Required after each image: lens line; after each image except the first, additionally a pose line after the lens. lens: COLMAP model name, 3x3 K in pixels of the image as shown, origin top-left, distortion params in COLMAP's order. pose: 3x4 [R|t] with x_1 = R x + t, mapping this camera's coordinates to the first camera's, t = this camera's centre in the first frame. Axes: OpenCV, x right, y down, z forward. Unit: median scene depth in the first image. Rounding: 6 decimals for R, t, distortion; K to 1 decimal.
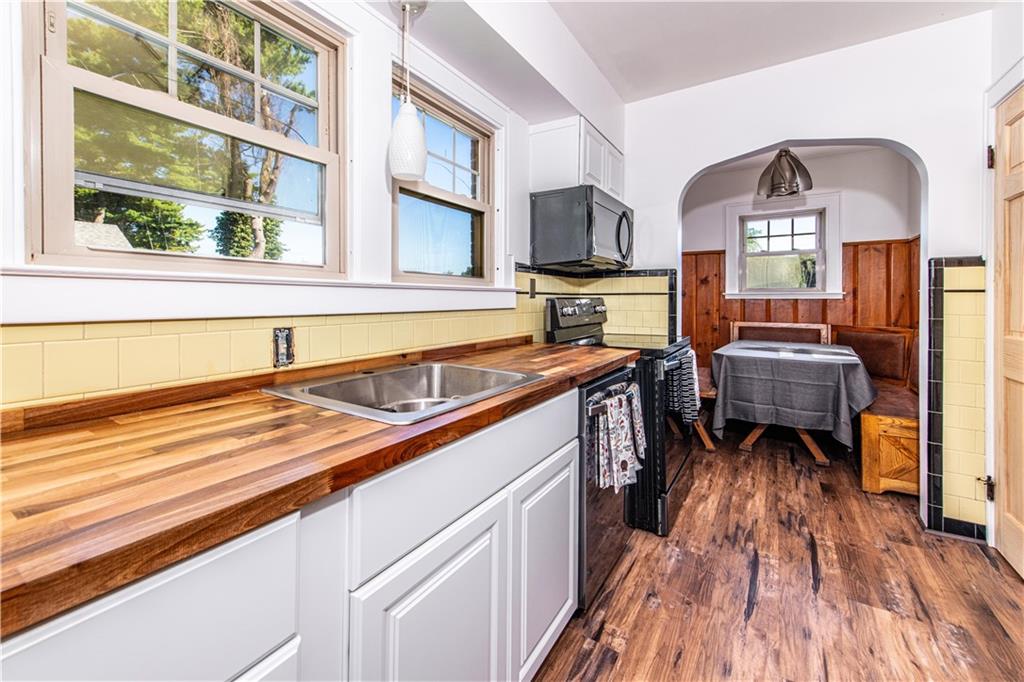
lens RADIAL K [[413.4, 0, 502.9], [0, 413.4, 304.0], [0, 0, 1]] dist [-0.001542, -0.003631]
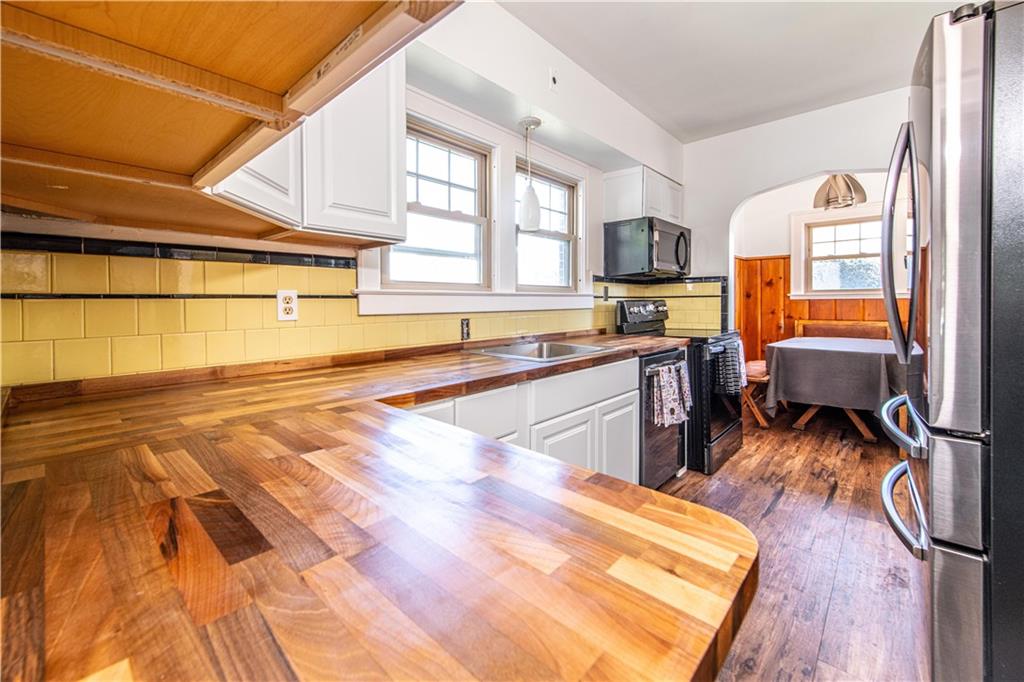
lens RADIAL K [[413.4, 0, 458.8], [0, 413.4, 314.9], [0, 0, 1]] dist [-0.001542, -0.003631]
pose [[0.966141, -0.004654, -0.257971, -0.048592], [0.008902, 0.999843, 0.015301, 0.006298], [0.257860, -0.017080, 0.966031, -0.458610]]
